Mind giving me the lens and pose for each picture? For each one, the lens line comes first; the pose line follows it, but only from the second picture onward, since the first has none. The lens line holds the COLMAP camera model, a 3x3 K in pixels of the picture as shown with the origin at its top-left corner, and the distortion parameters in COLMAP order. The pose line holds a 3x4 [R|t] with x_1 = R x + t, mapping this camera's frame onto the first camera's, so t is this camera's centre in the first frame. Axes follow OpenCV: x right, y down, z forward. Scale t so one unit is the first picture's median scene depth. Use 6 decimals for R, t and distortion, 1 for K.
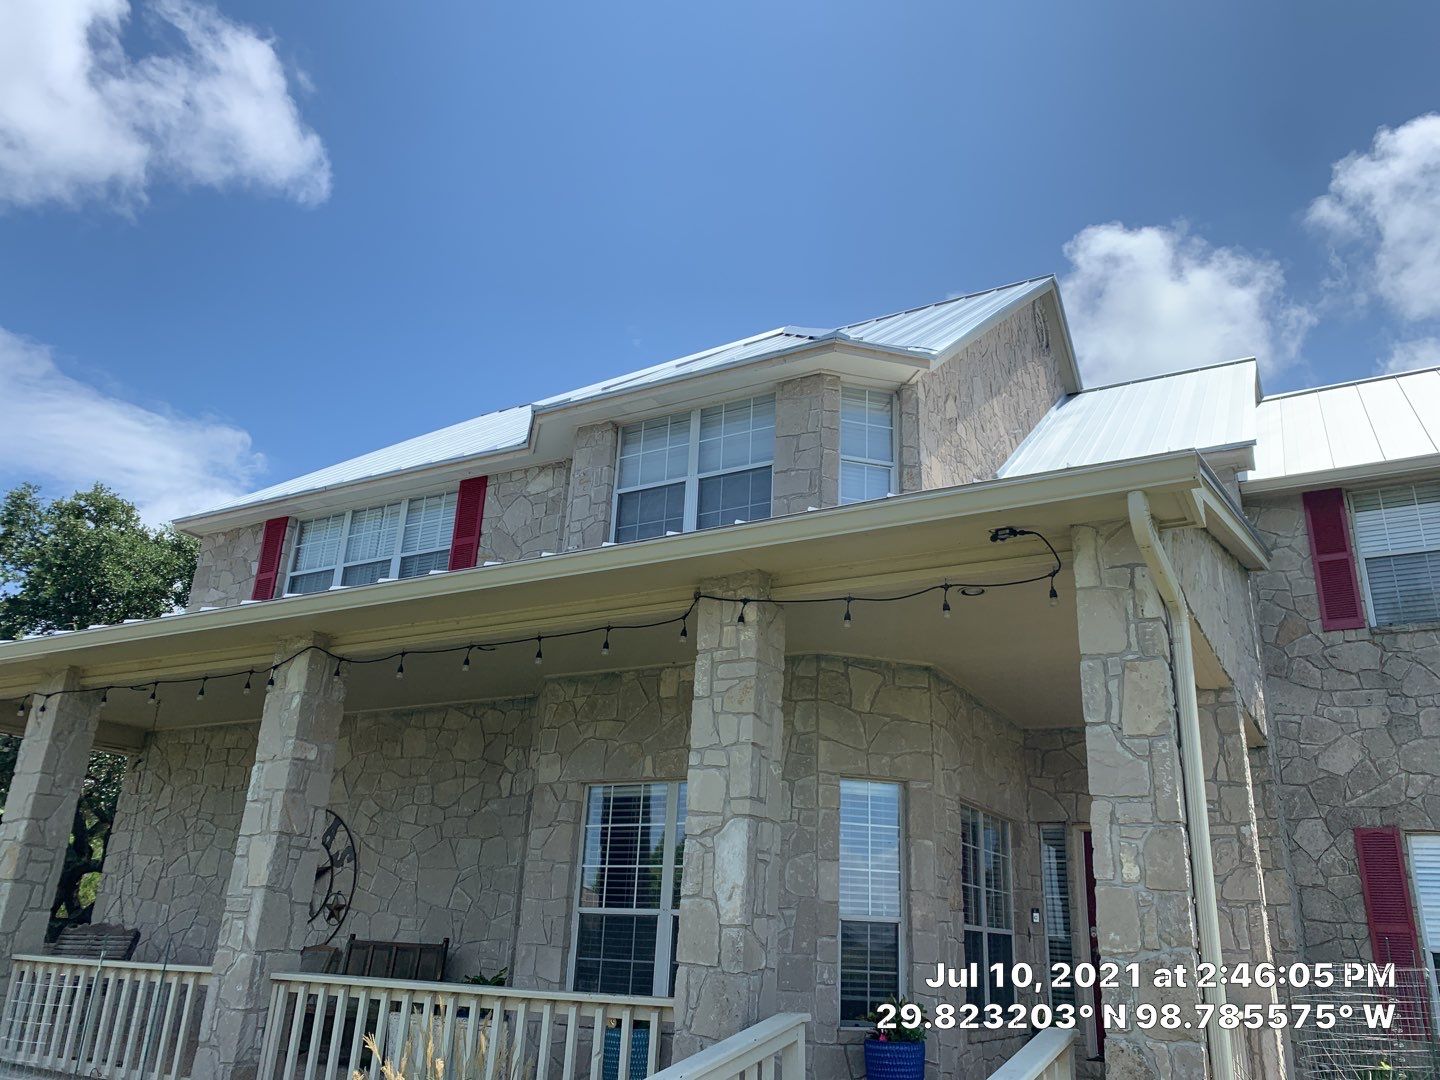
lens RADIAL K [[1134.6, 0, 719.2], [0, 1134.6, 547.4], [0, 0, 1]] dist [-0.035118, -0.001231]
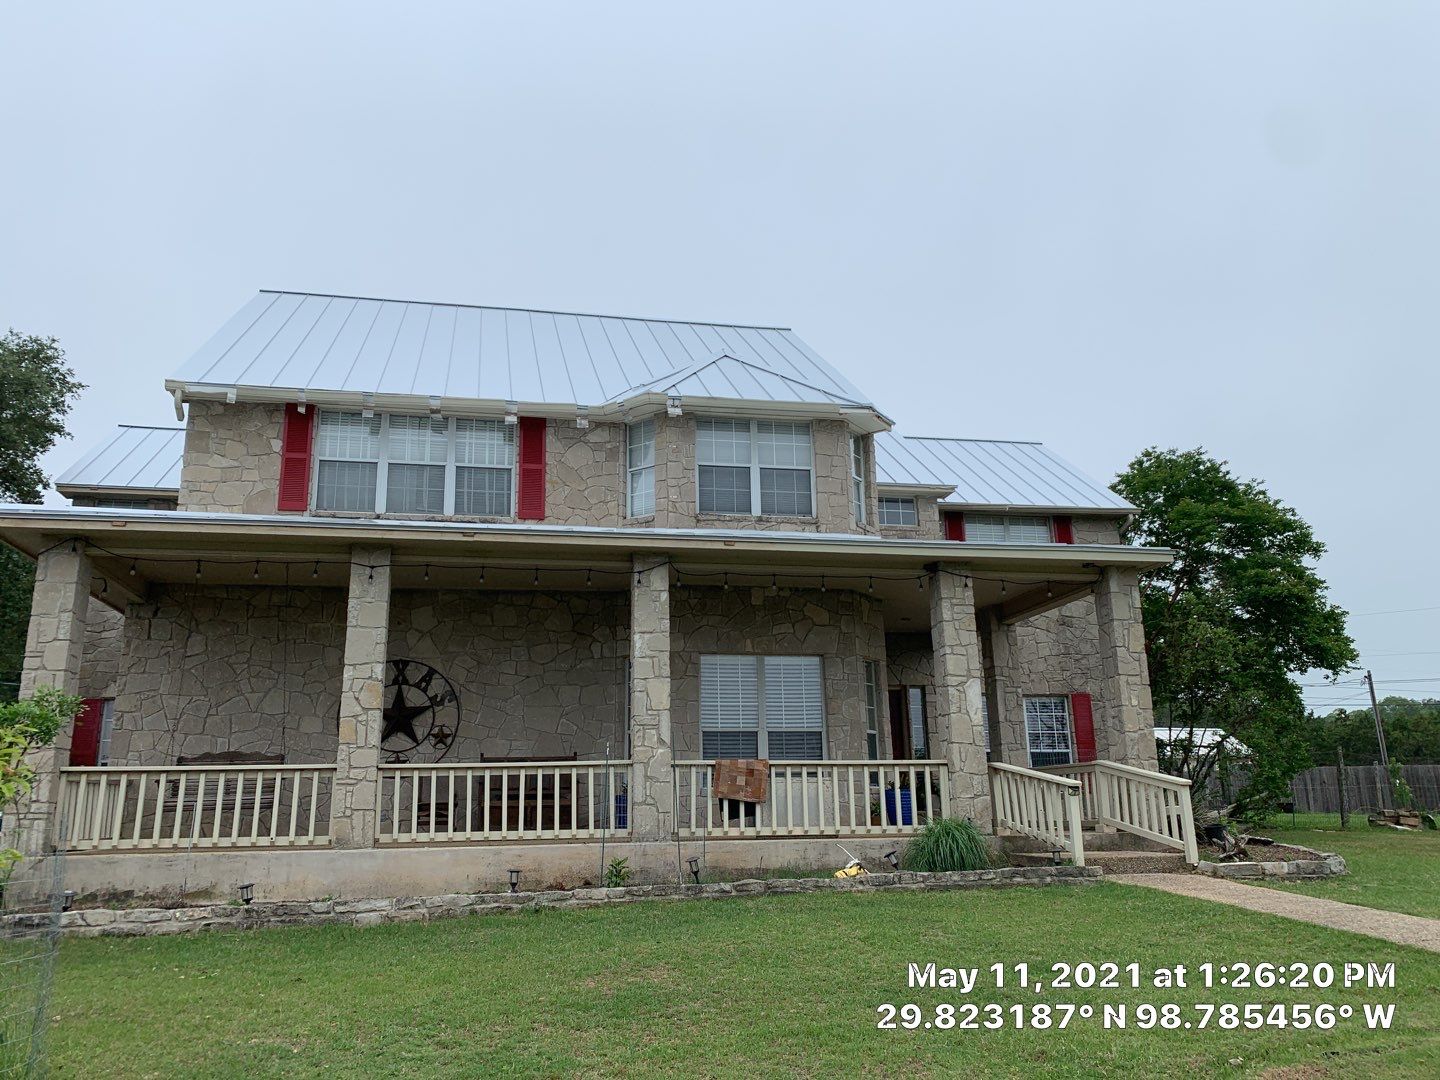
lens RADIAL K [[1134.6, 0, 721.6], [0, 1134.6, 539.2], [0, 0, 1]] dist [-0.035118, -0.001231]
pose [[0.760238, 0.110051, 0.640256, -0.962354], [-0.174764, 0.983861, 0.038402, -0.012927], [-0.625697, -0.141089, 0.767201, -0.181282]]
